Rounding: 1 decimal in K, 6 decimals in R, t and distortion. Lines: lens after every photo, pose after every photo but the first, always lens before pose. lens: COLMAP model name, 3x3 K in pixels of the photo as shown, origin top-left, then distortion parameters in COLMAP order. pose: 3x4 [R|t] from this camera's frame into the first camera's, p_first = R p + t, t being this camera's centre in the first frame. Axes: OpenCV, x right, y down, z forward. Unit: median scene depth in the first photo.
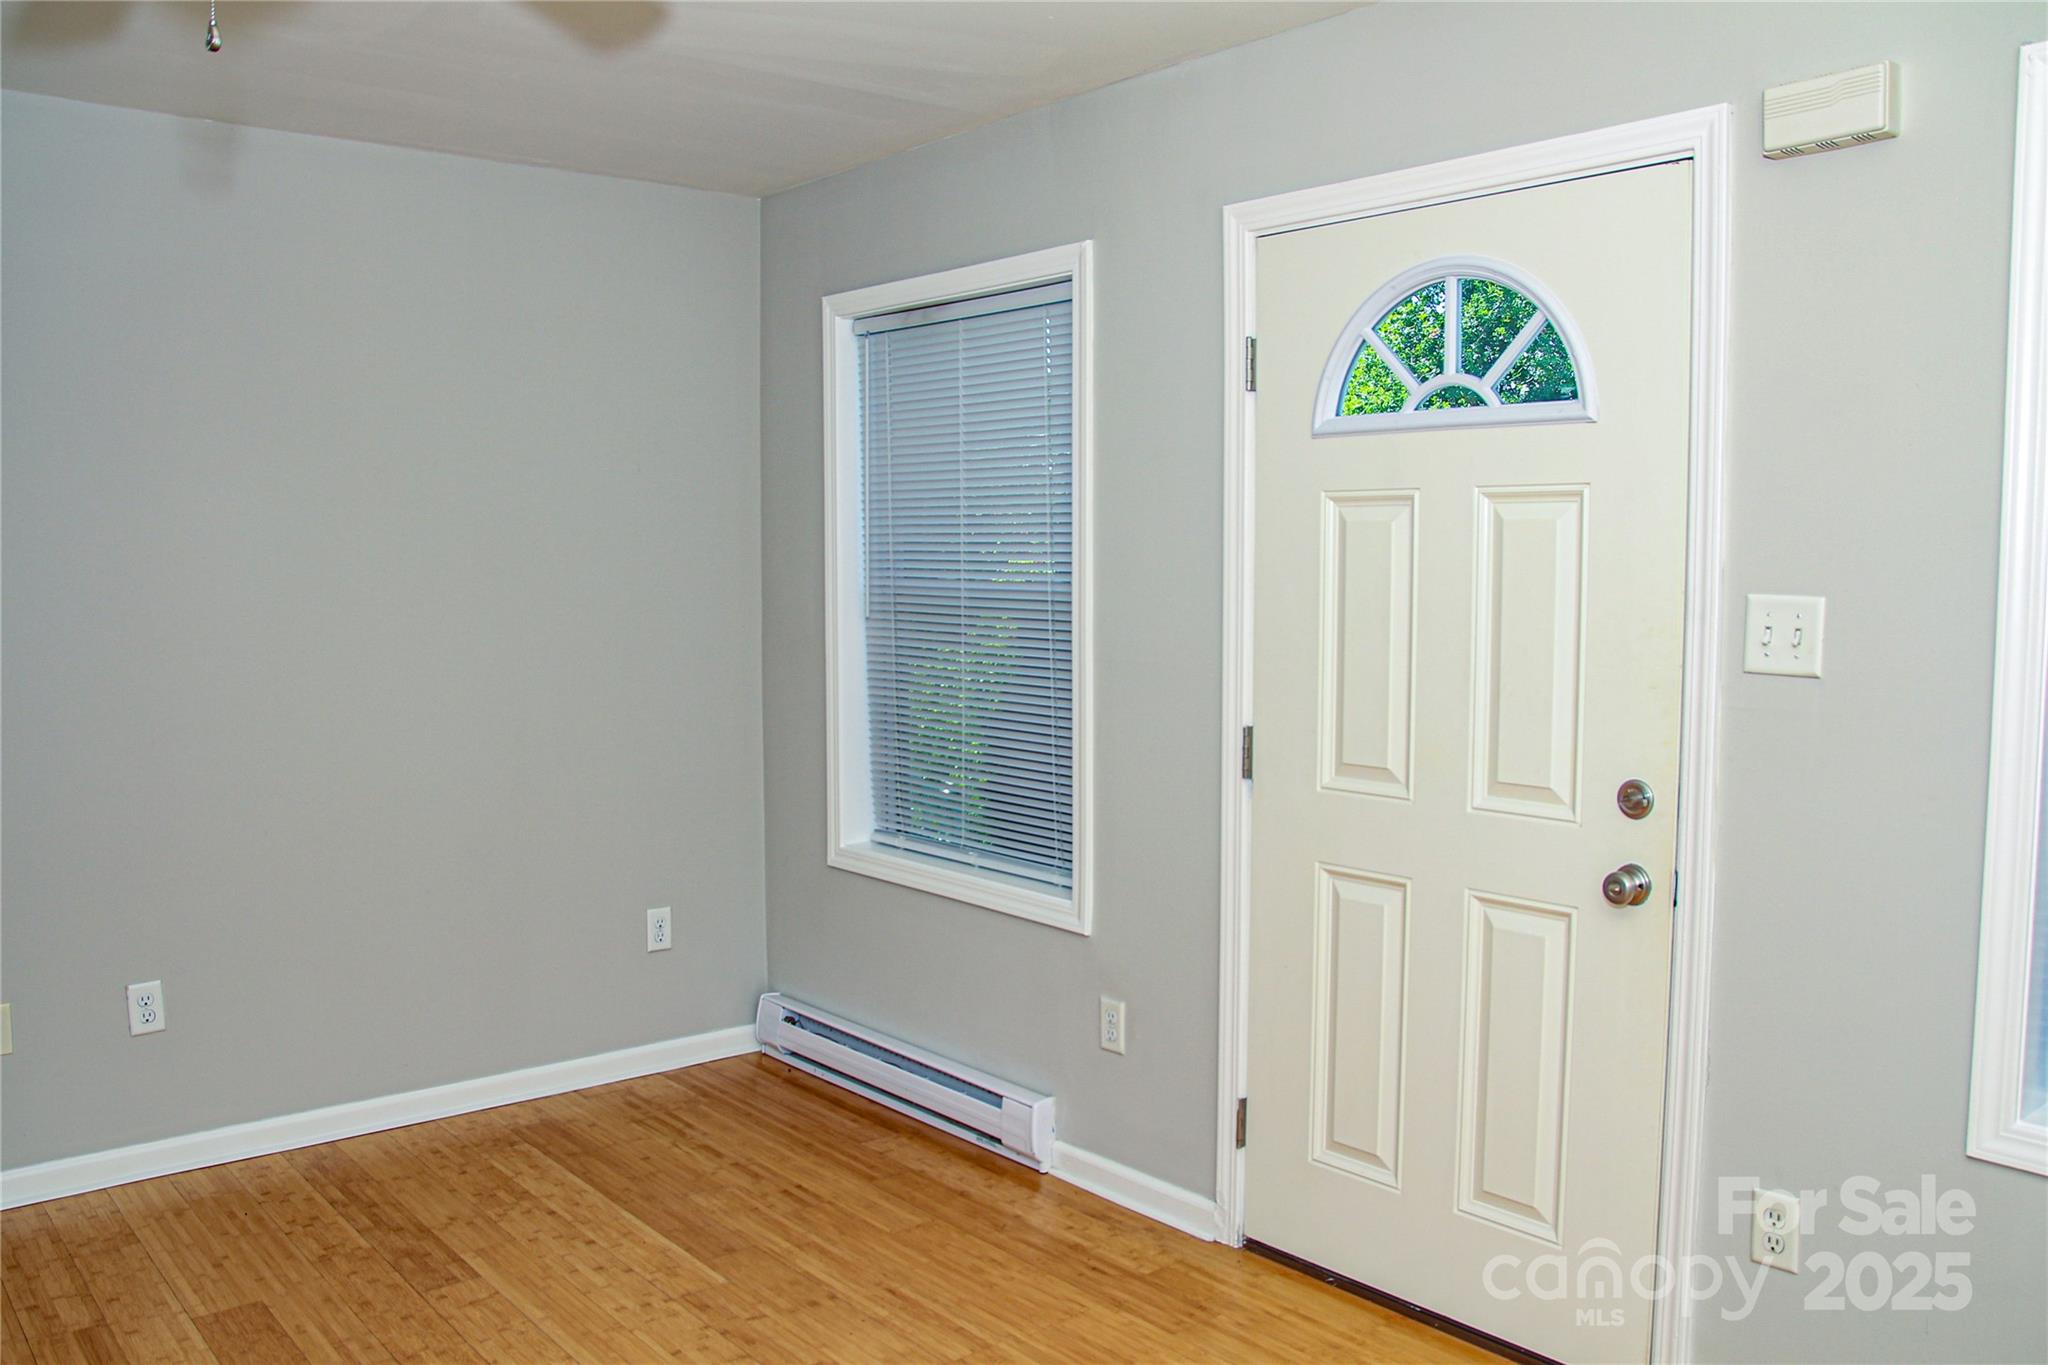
lens RADIAL K [[1651.9, 0, 1024.0], [0, 1651.9, 682.5], [0, 0, 1]] dist [-0.152848, 0.132007]
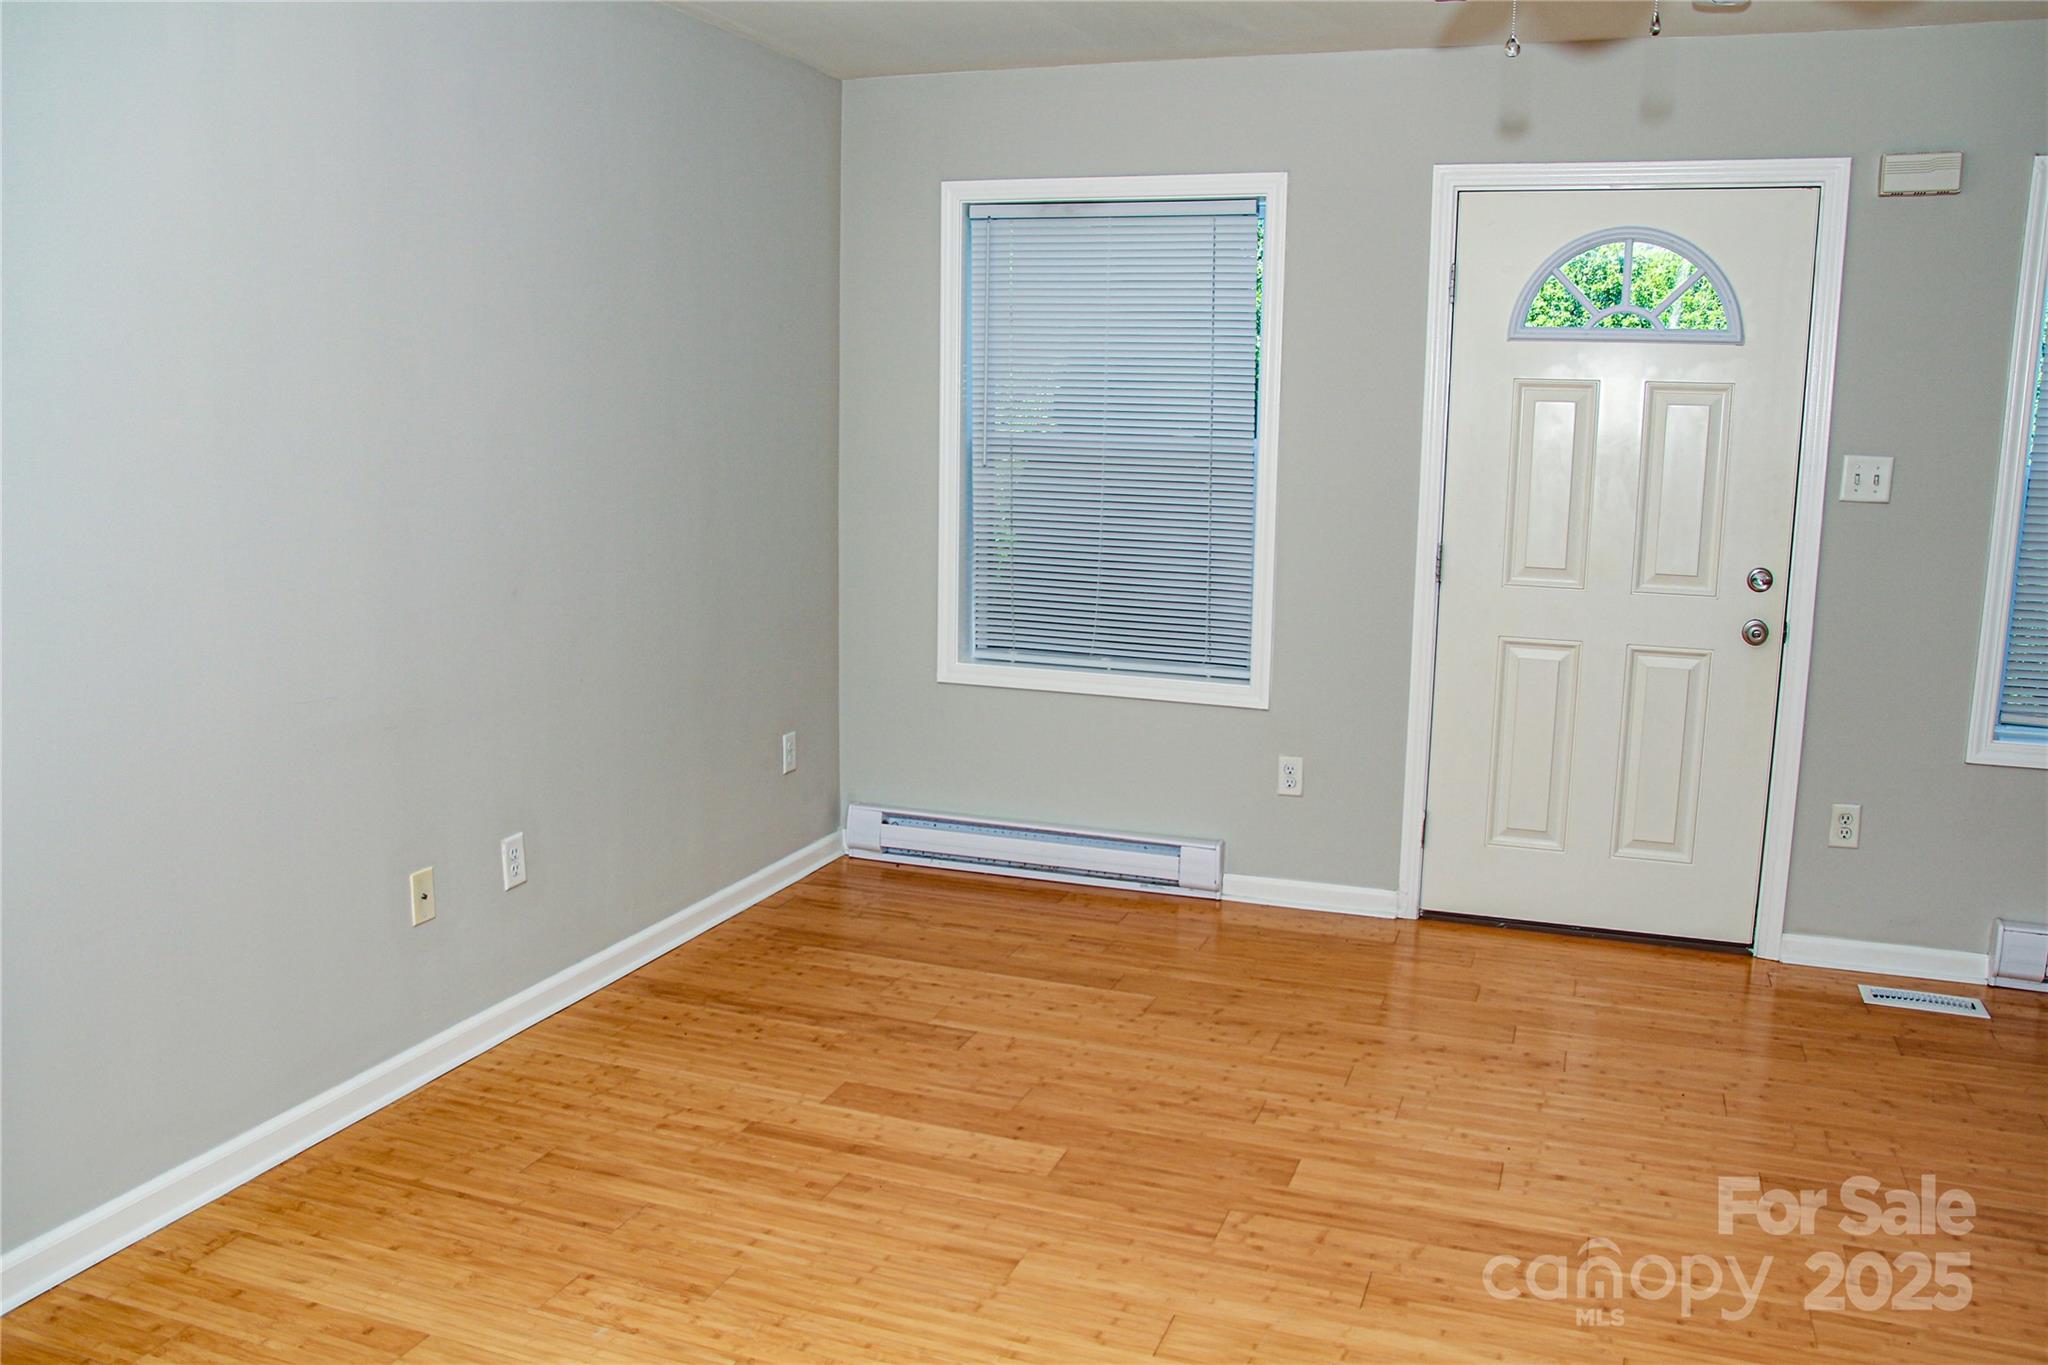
lens RADIAL K [[1605.9, 0, 1027.4], [0, 1605.9, 691.9], [0, 0, 1]] dist [-0.146025, 0.125816]
pose [[0.866686, -0.068530, 0.494125, -0.808301], [0.021172, 0.994680, 0.100817, 0.007449], [-0.498405, -0.076915, 0.863526, -0.003830]]
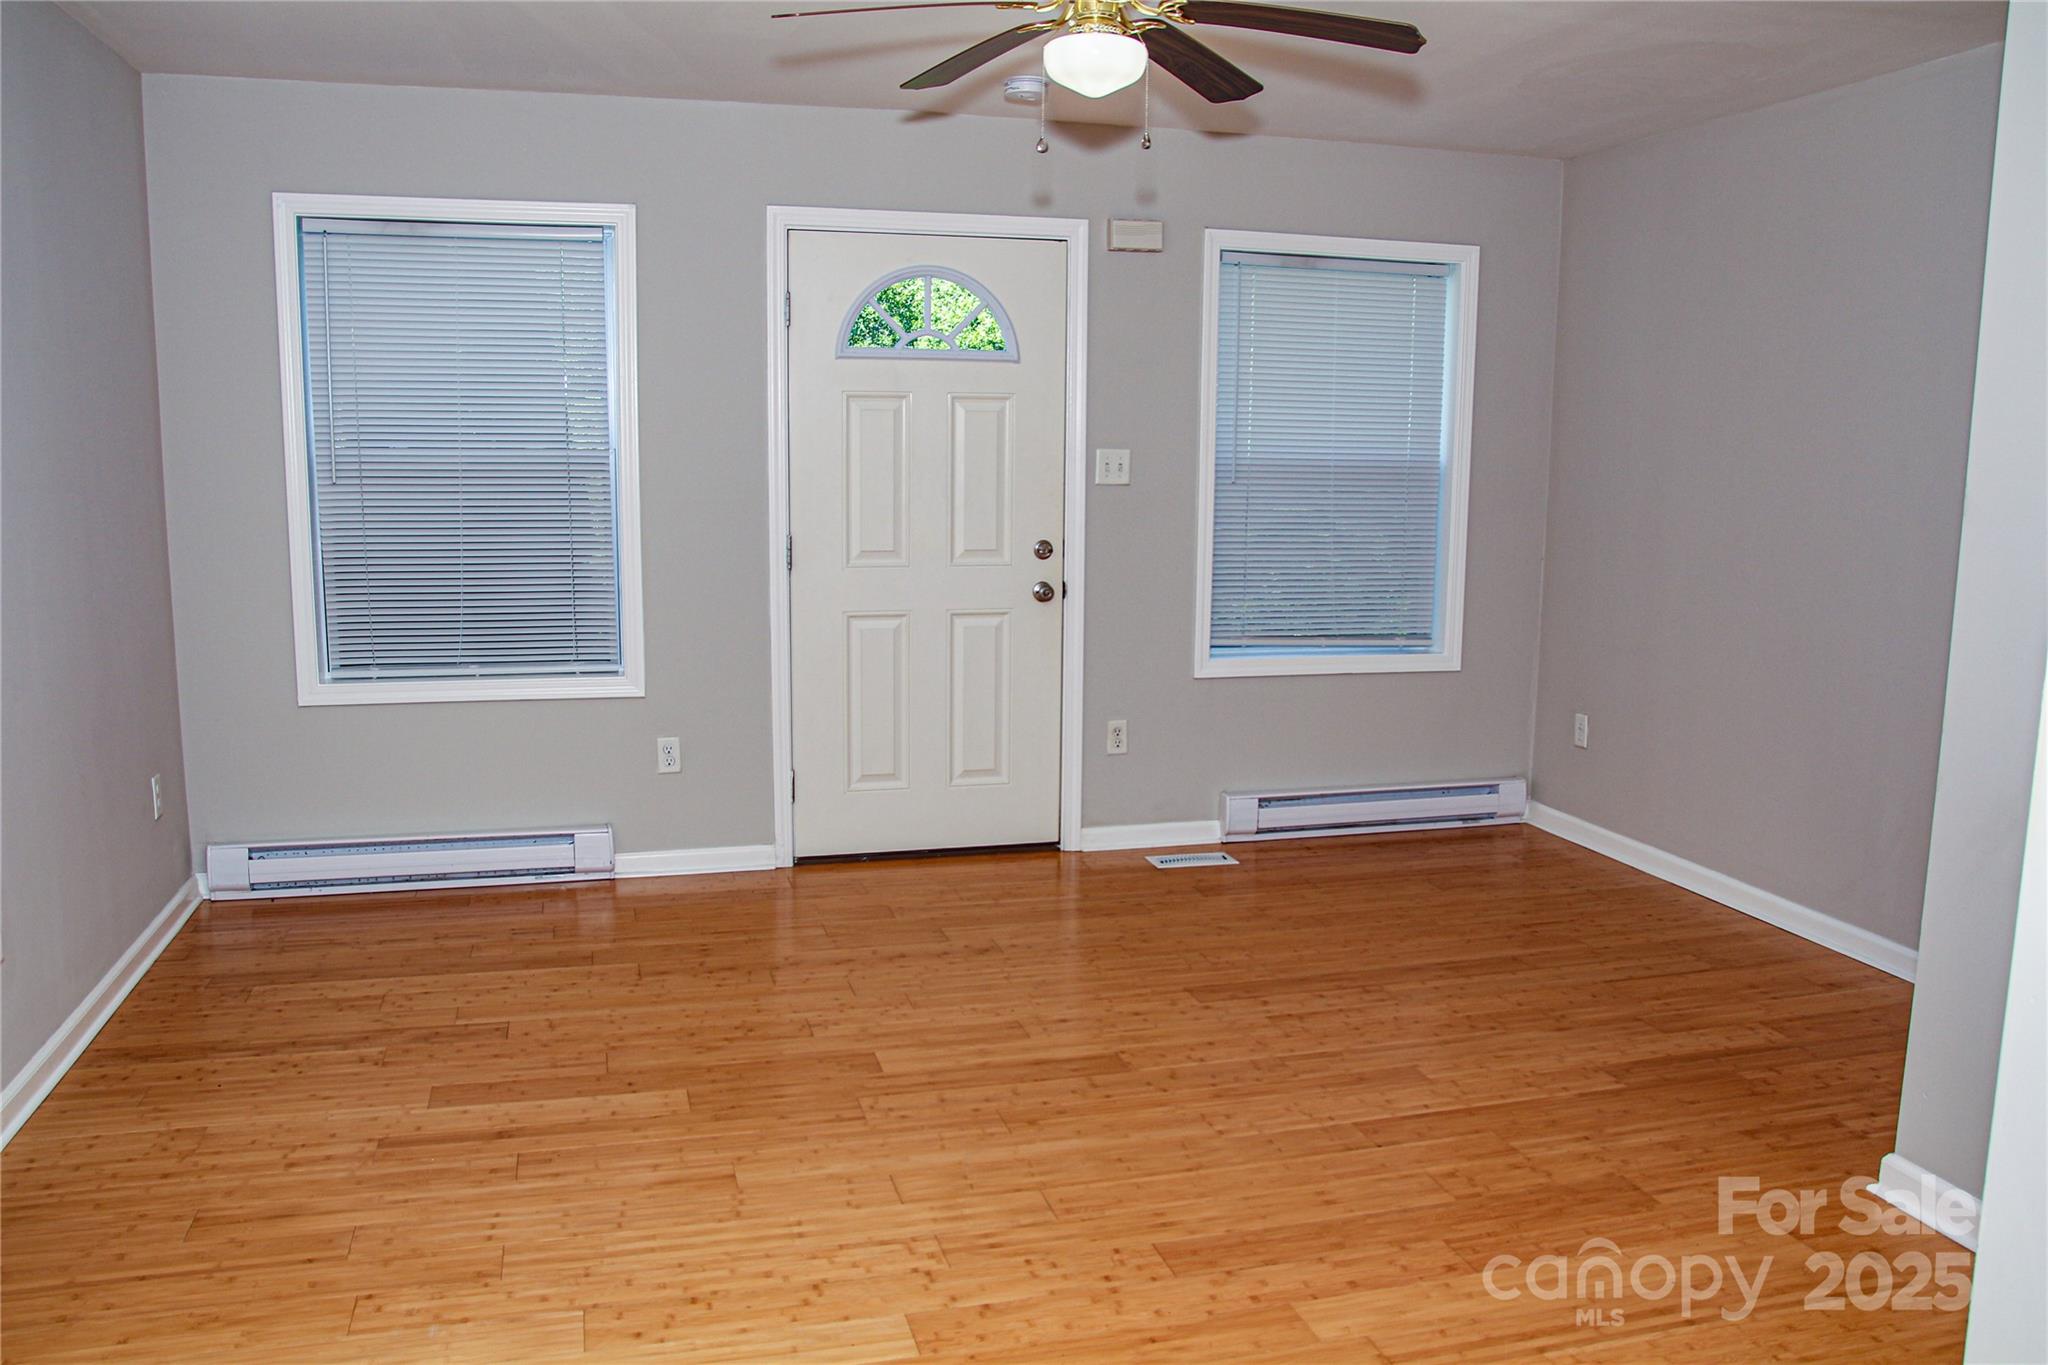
lens RADIAL K [[1605.9, 0, 1027.4], [0, 1605.9, 691.9], [0, 0, 1]] dist [-0.146025, 0.125816]
pose [[0.414187, -0.138615, 0.899575, -1.139187], [0.059702, 0.990345, 0.125114, -0.003909], [-0.908232, 0.001886, 0.418463, 0.129368]]
